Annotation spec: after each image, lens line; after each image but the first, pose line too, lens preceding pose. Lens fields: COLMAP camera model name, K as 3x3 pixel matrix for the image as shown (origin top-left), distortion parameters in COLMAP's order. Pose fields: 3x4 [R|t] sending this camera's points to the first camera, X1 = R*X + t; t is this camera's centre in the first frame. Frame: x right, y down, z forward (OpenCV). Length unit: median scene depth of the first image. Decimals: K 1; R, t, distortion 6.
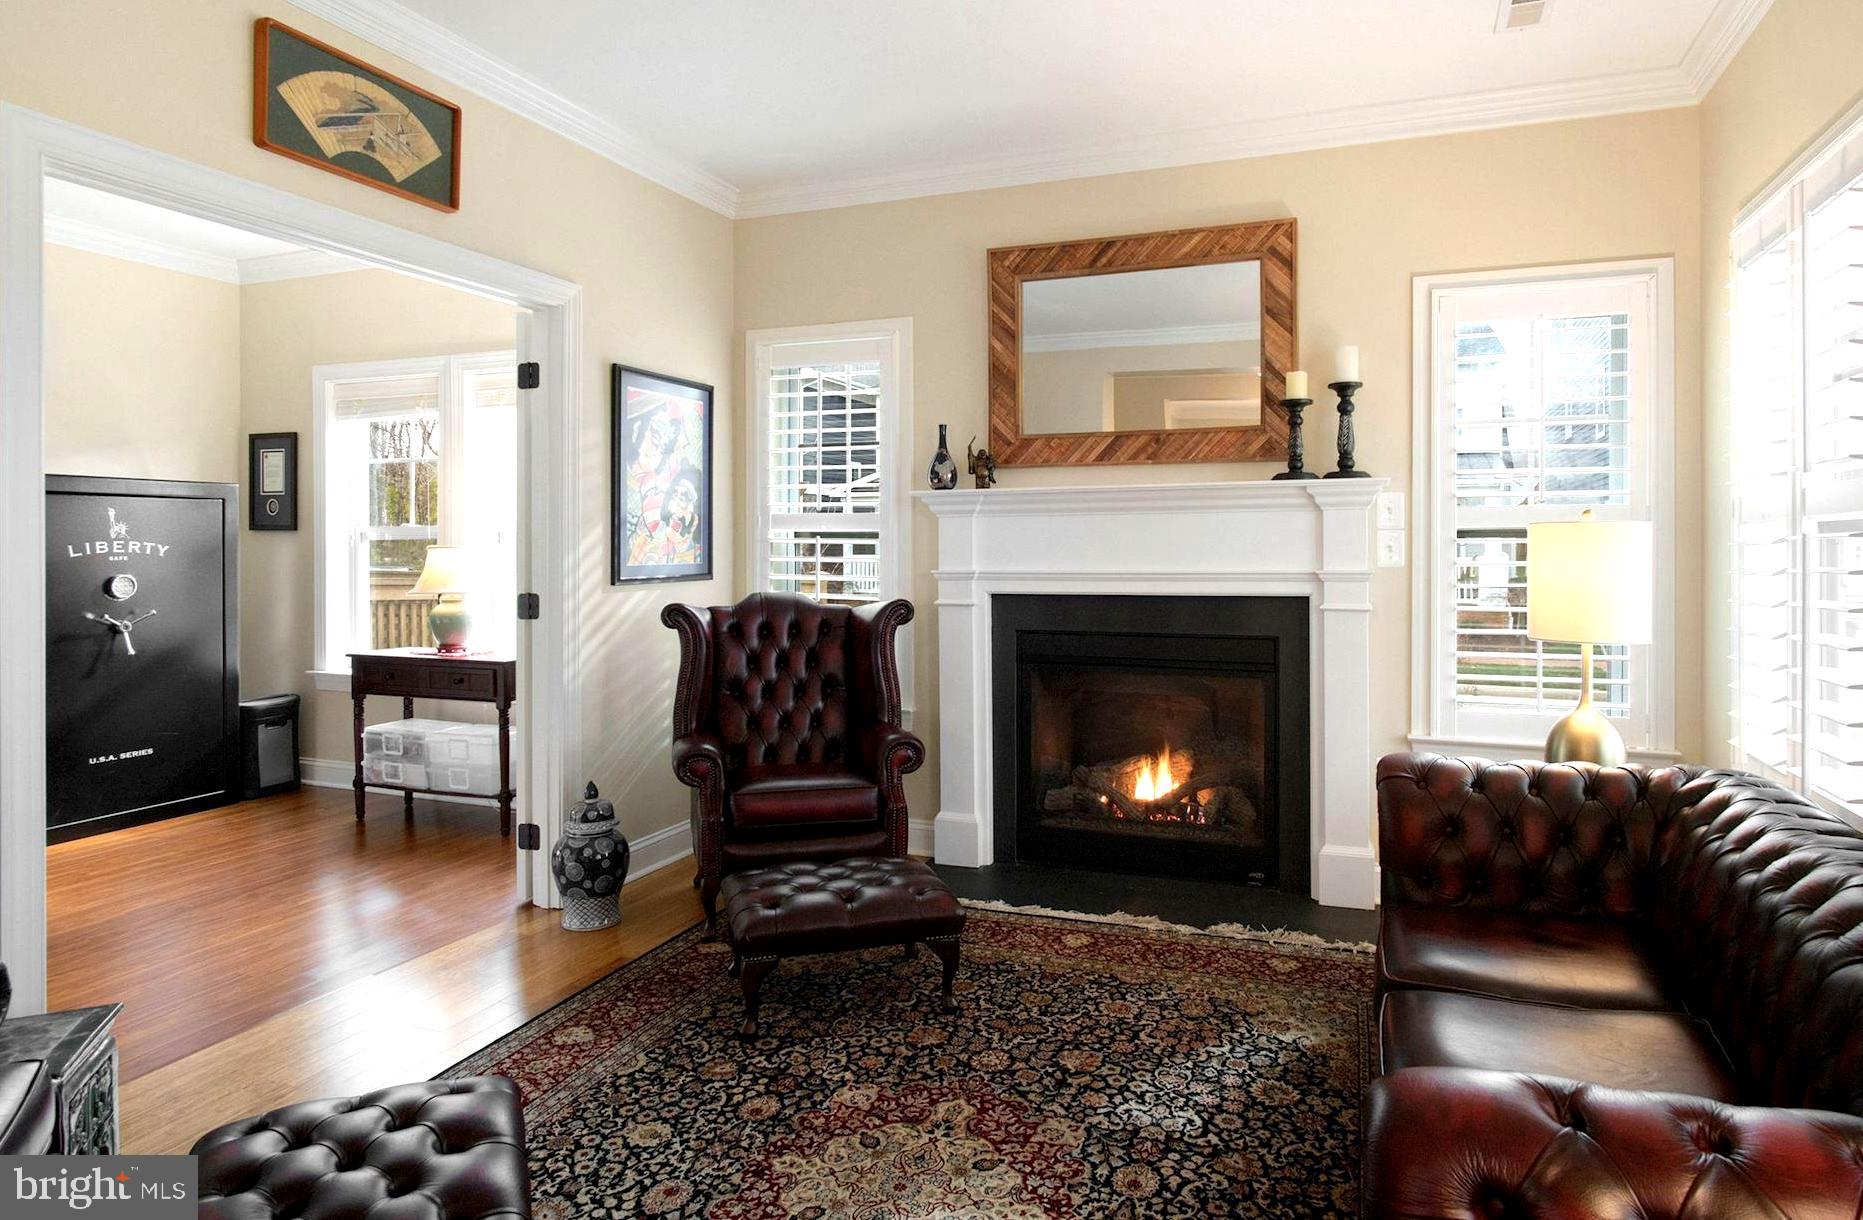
lens RADIAL K [[1091.8, 0, 972.2], [0, 1091.8, 540.0], [0, 0, 1]] dist [-0.018289, 0.003888]
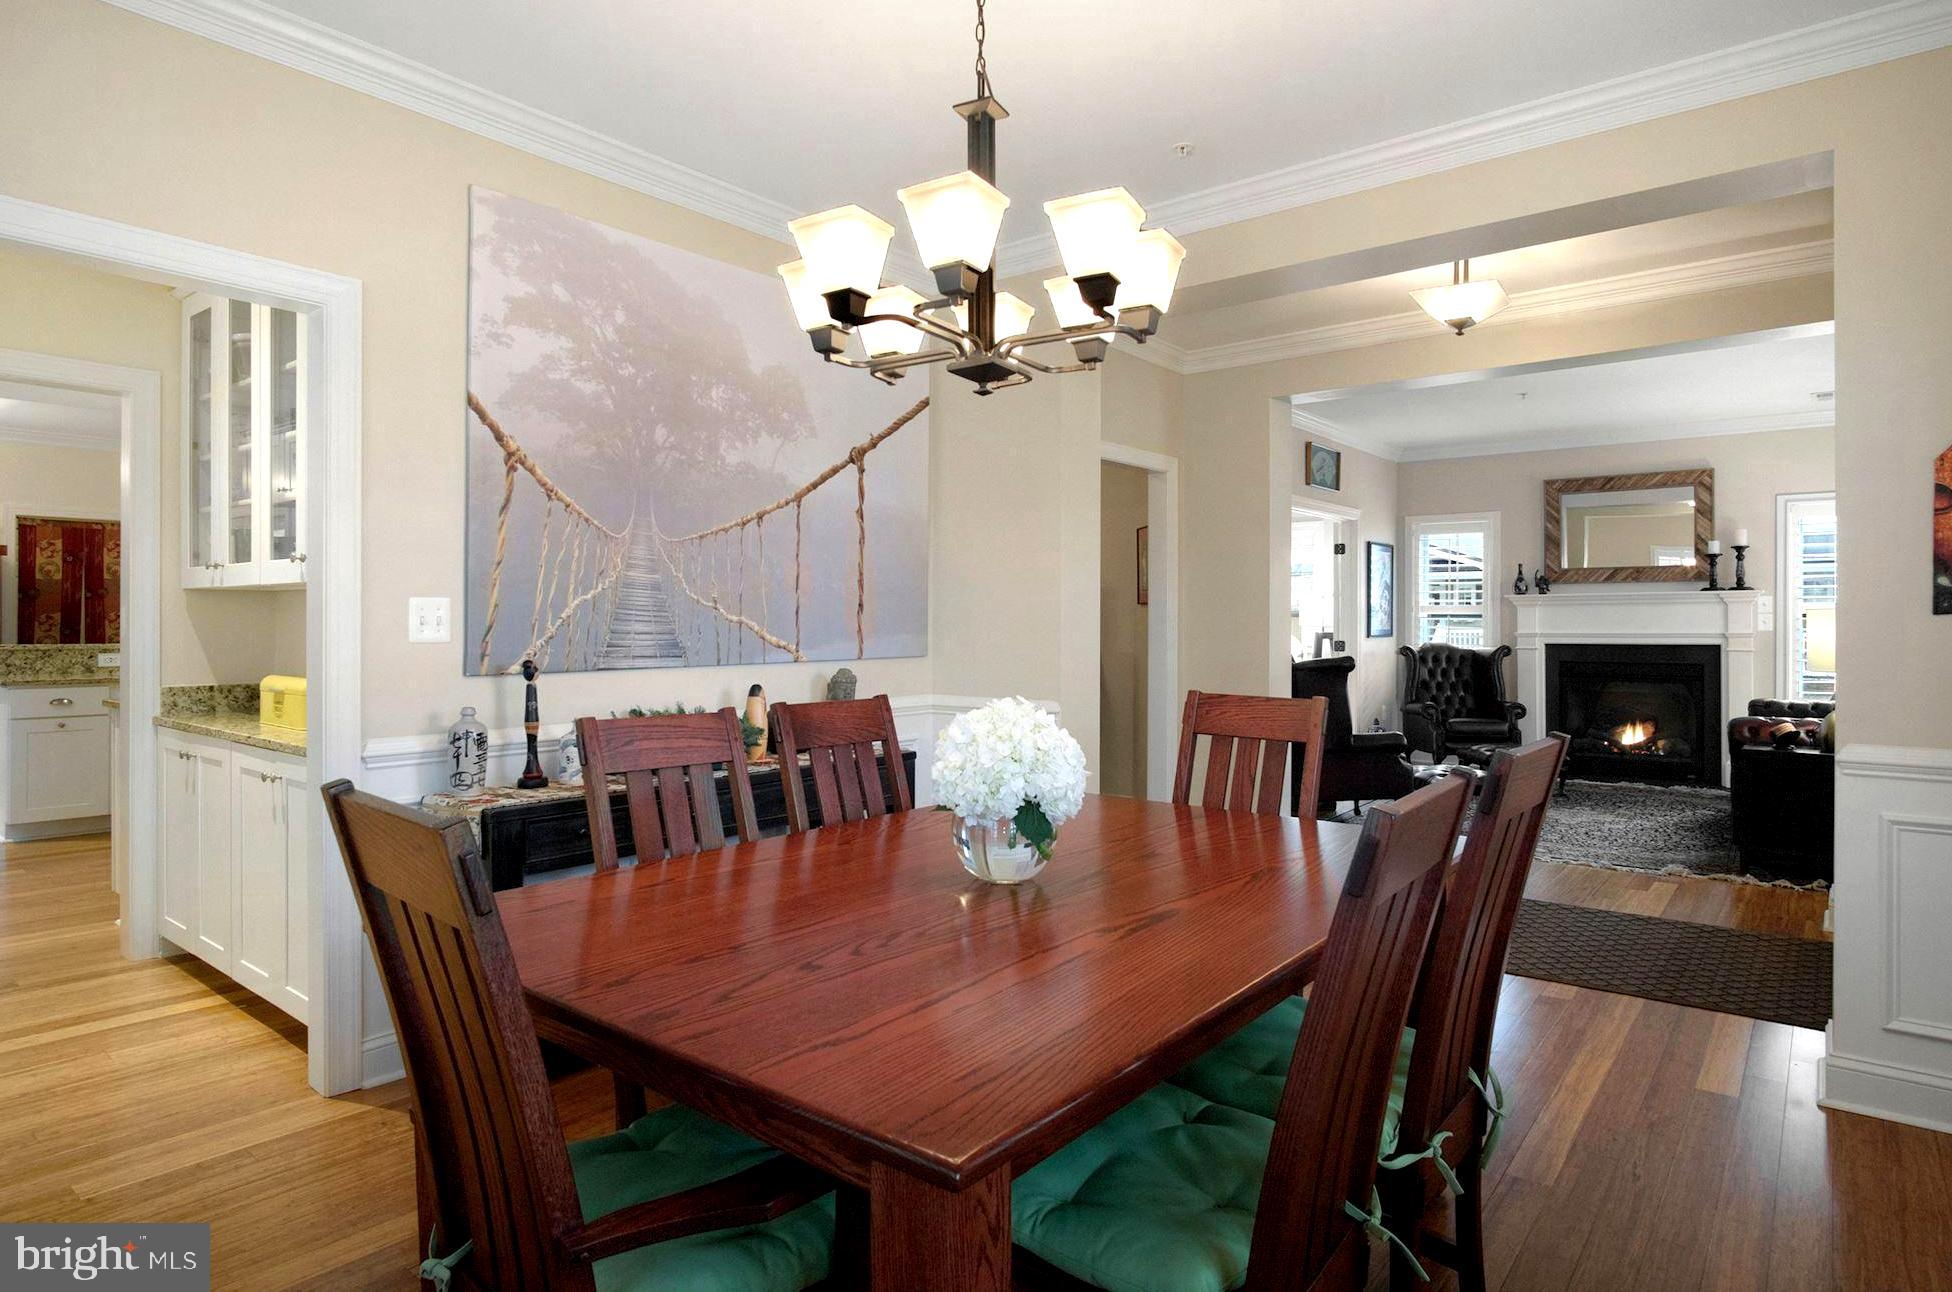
lens RADIAL K [[1103.2, 0, 966.6], [0, 1103.2, 619.1], [0, 0, 1]] dist [-0.001394, 0.003321]
pose [[0.955495, -0.000875, -0.295006, -0.444078], [0.001572, 0.999997, 0.002124, -0.004865], [0.295003, -0.002494, 0.955493, -1.433947]]
